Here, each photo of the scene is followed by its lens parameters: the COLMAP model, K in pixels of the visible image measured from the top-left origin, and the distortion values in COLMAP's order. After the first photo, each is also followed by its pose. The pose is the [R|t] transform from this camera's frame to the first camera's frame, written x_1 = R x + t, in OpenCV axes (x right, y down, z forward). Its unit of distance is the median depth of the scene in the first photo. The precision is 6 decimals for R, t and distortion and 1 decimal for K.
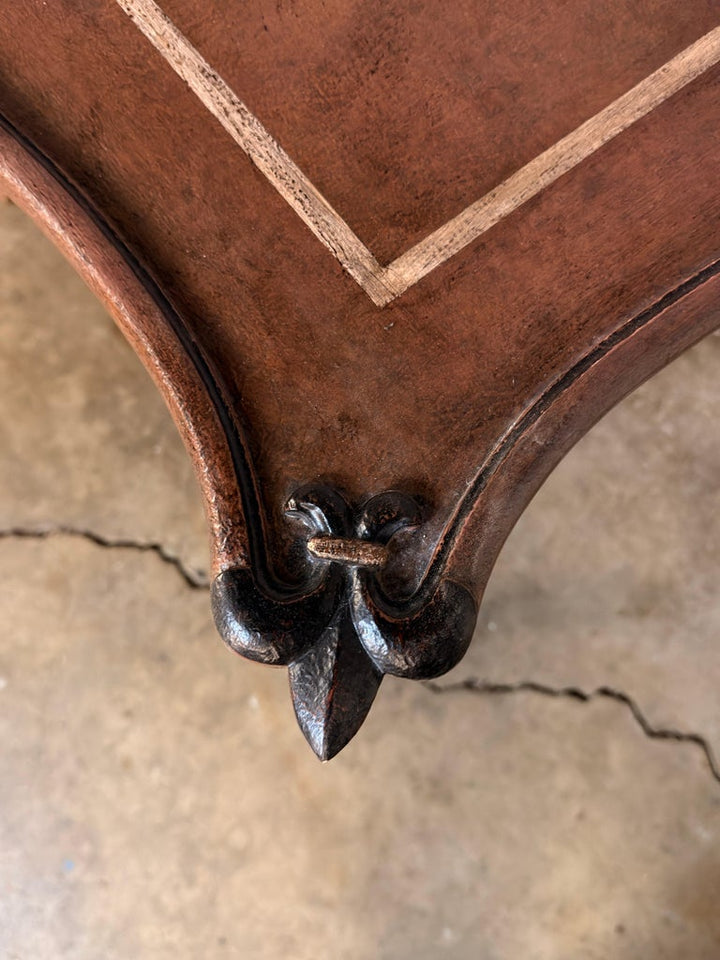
lens RADIAL K [[890.8, 0, 355.4], [0, 890.8, 473.2], [0, 0, 1]] dist [0.000767, 0.000000]
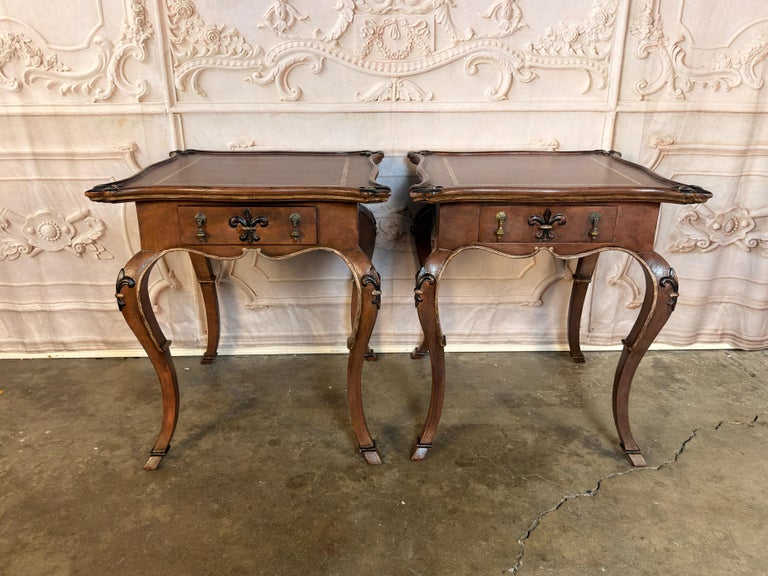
lens RADIAL K [[606.4, 0, 383.4], [0, 606.4, 294.6], [0, 0, 1]] dist [0.052210, -0.095784]
pose [[0.636867, -0.254160, 0.727876, -1.489420], [0.754822, 0.397786, -0.521546, 0.330163], [-0.156982, 0.881572, 0.445182, -0.002230]]
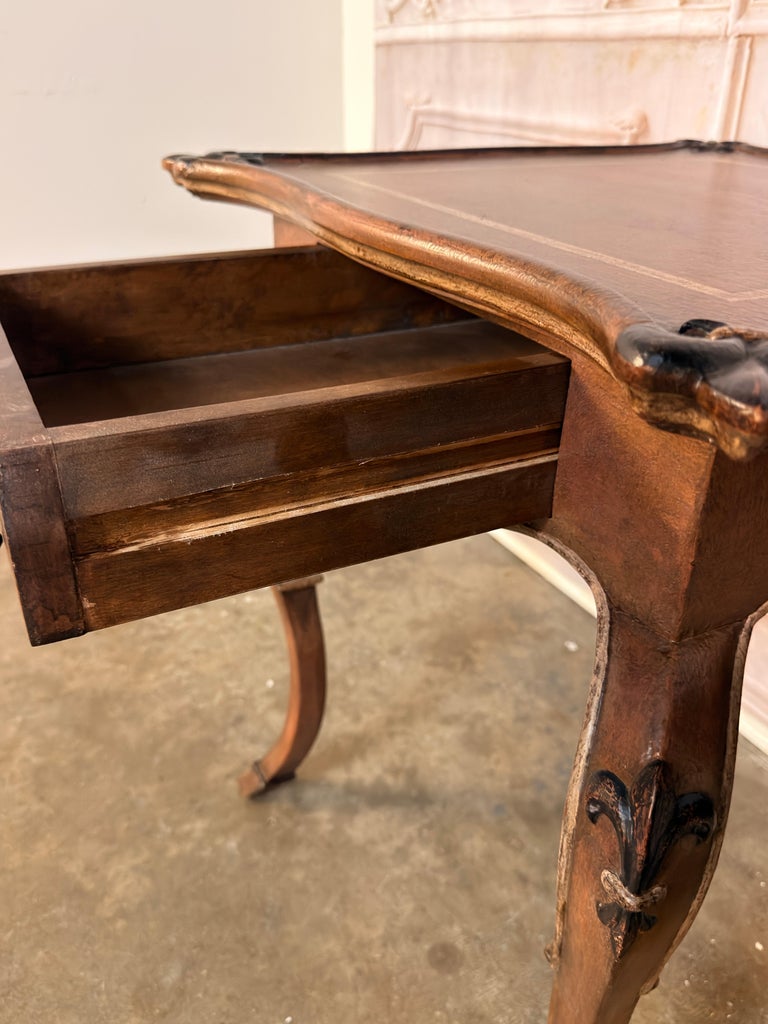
lens RADIAL K [[845.1, 0, 377.9], [0, 845.1, 506.2], [0, 0, 1]] dist [0.093470, -0.173626]
pose [[0.968434, 0.146128, -0.201944, -0.505855], [-0.249043, 0.601666, -0.758930, -0.224676], [0.010602, 0.785267, 0.619067, 0.266706]]
